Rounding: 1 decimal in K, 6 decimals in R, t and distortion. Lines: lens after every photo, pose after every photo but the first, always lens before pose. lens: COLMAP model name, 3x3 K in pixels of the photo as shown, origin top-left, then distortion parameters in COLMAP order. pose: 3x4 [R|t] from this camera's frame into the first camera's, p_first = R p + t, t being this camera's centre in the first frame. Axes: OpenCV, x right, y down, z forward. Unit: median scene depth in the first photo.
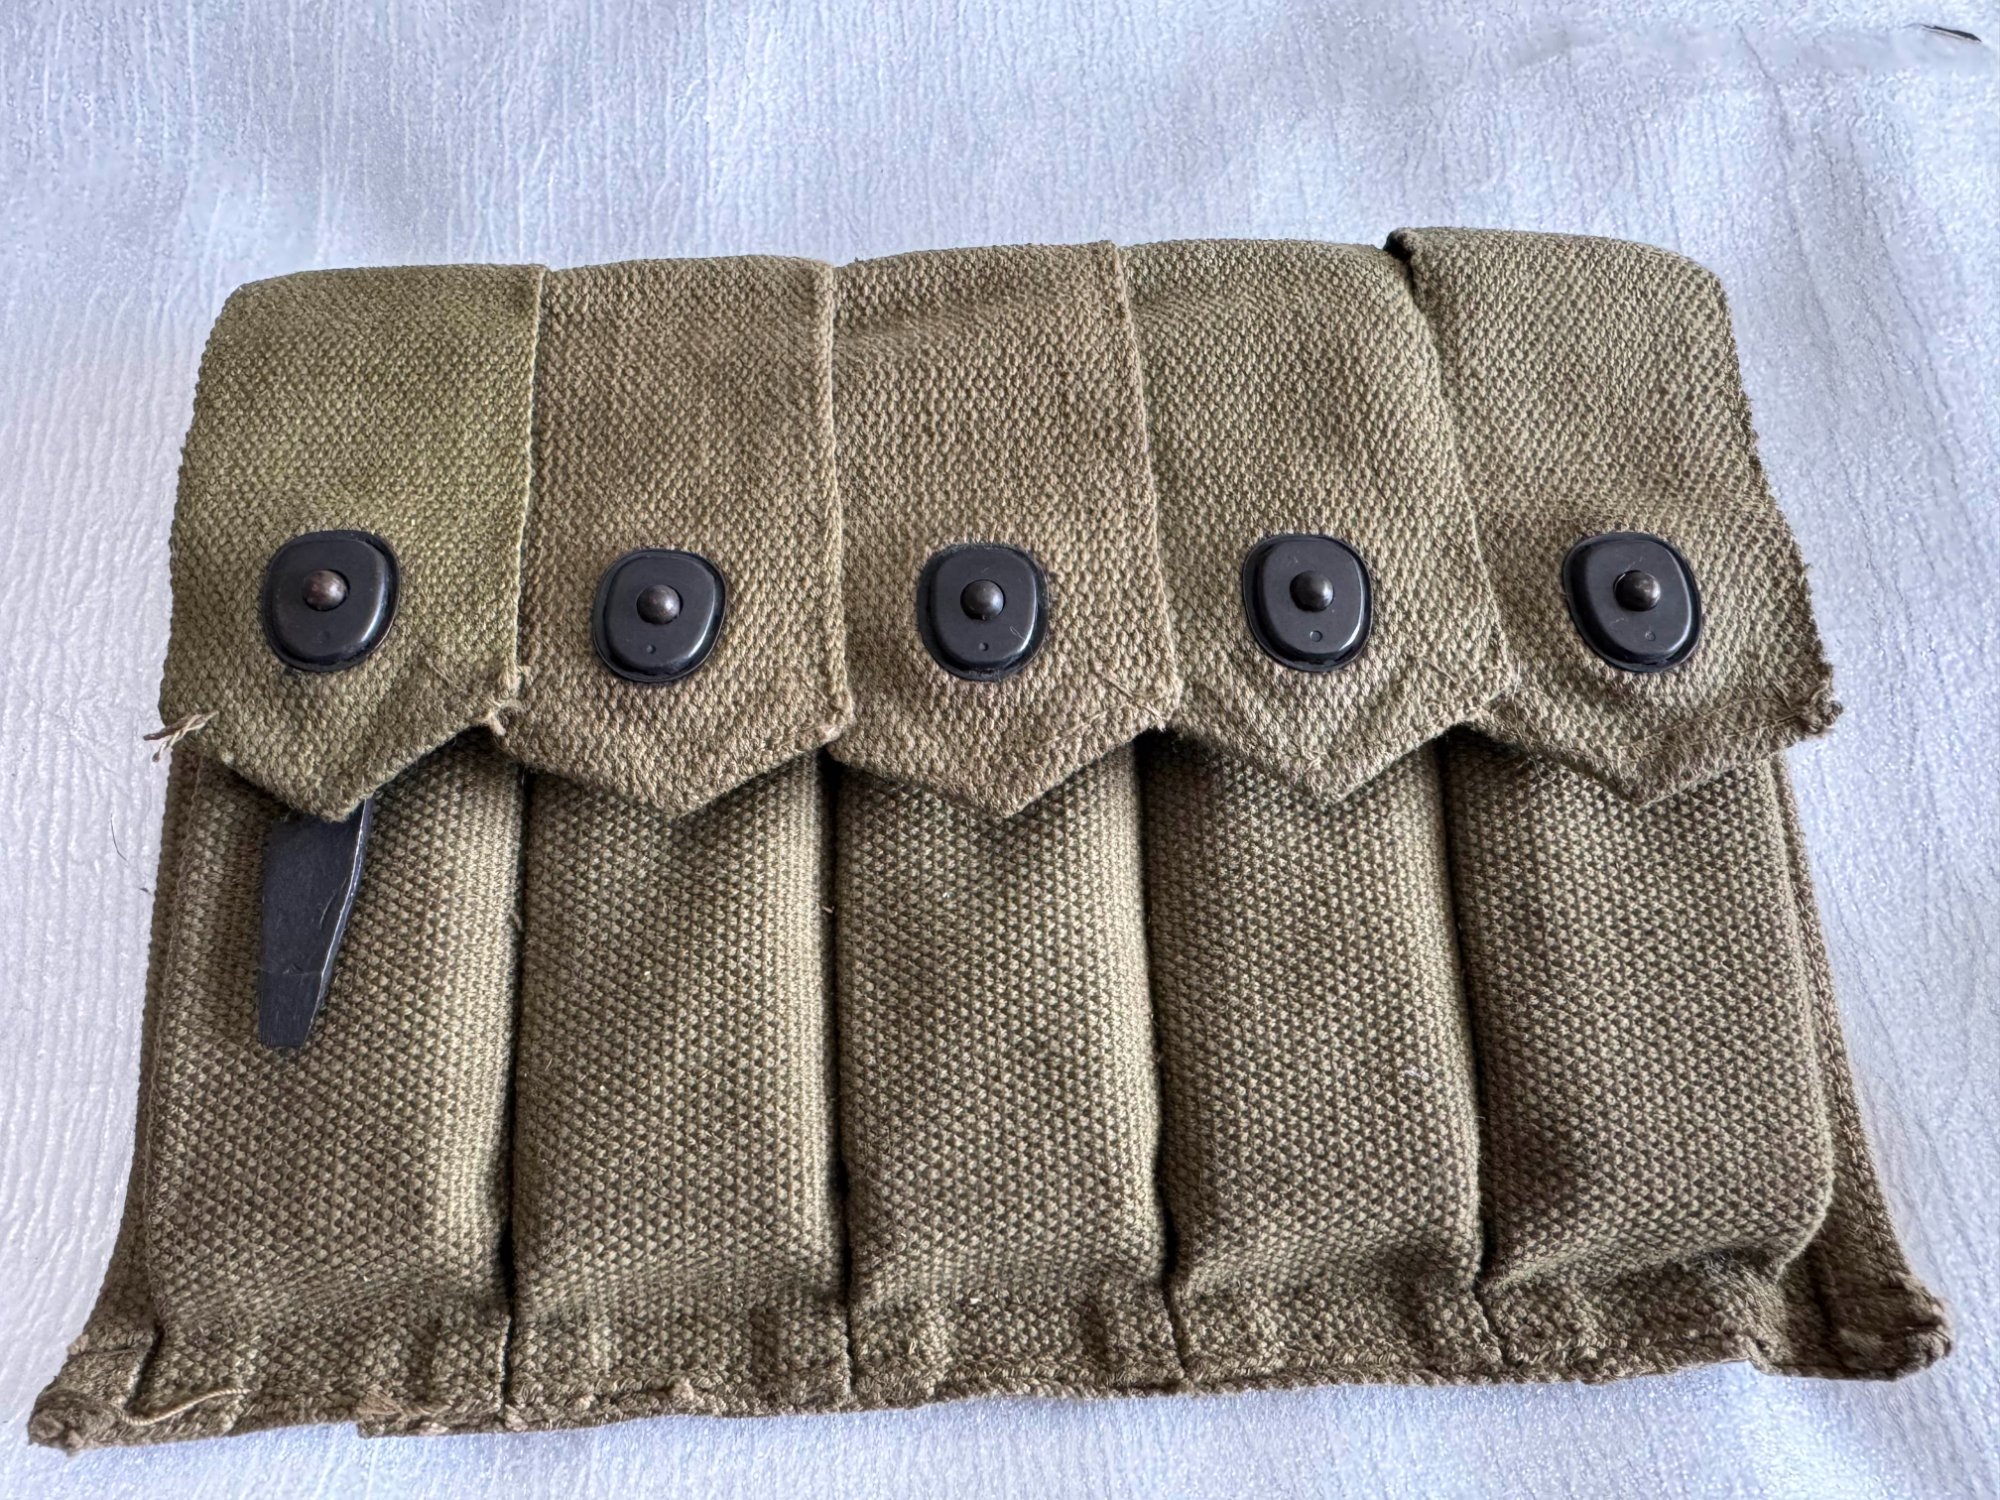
lens RADIAL K [[1398.9, 0, 1001.6], [0, 1398.9, 768.6], [0, 0, 1]] dist [0.002833, 0.009383]
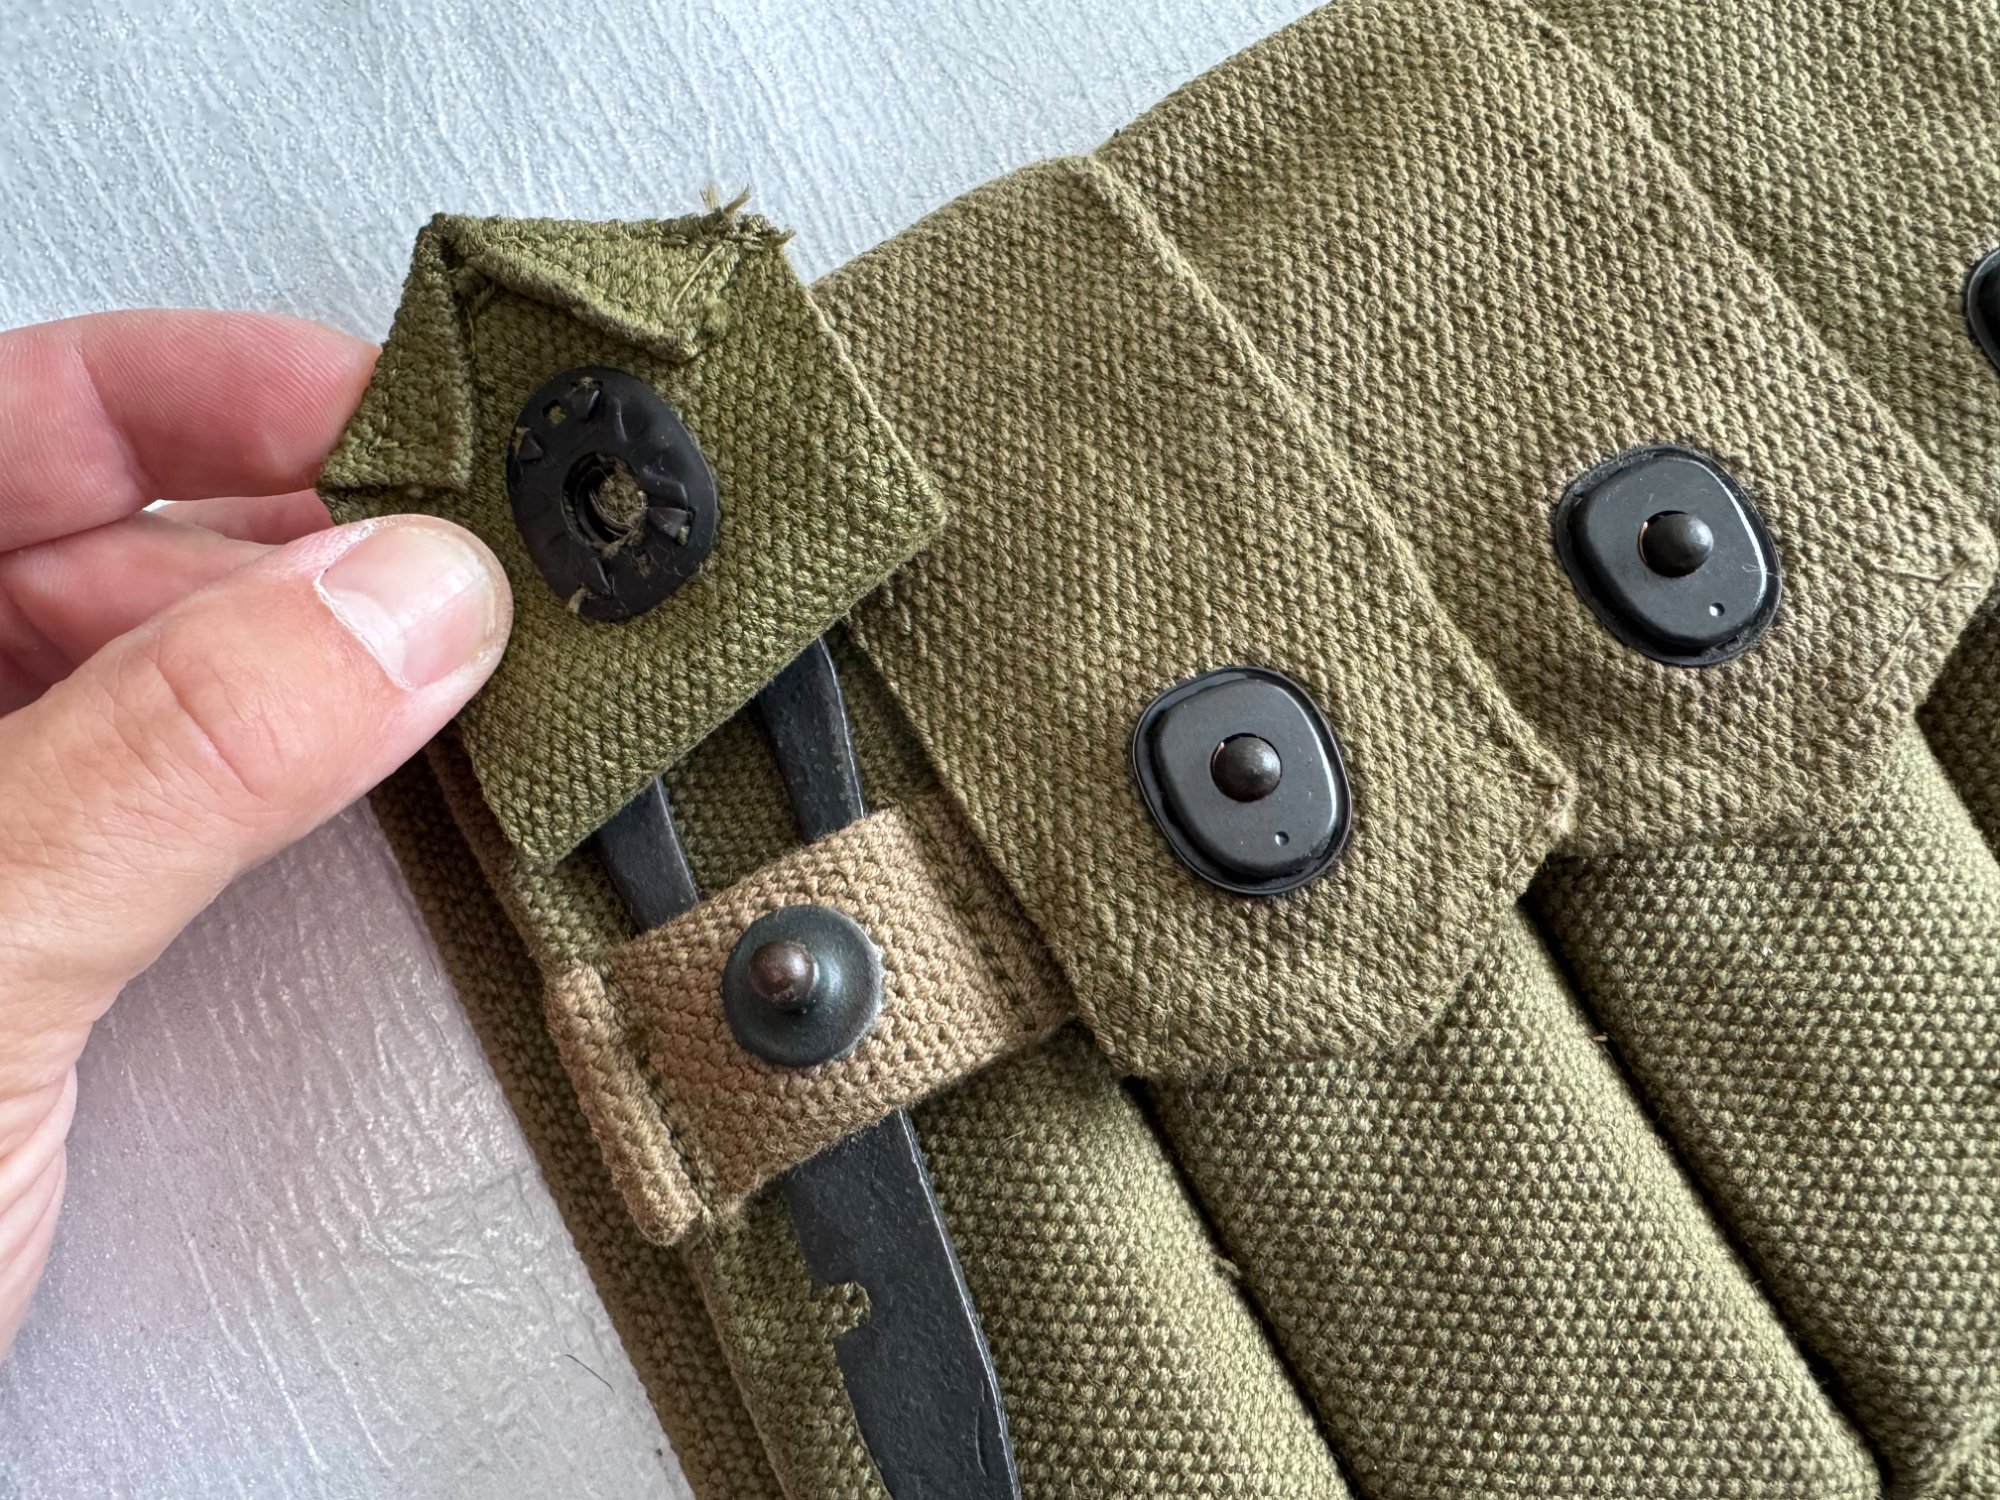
lens RADIAL K [[1398.9, 0, 991.6], [0, 1398.9, 747.8], [0, 0, 1]] dist [0.002833, 0.009383]
pose [[0.894670, -0.442695, 0.059887, -0.387961], [0.429051, 0.888851, 0.160809, -0.281420], [-0.124420, -0.118177, 0.985167, 0.381682]]
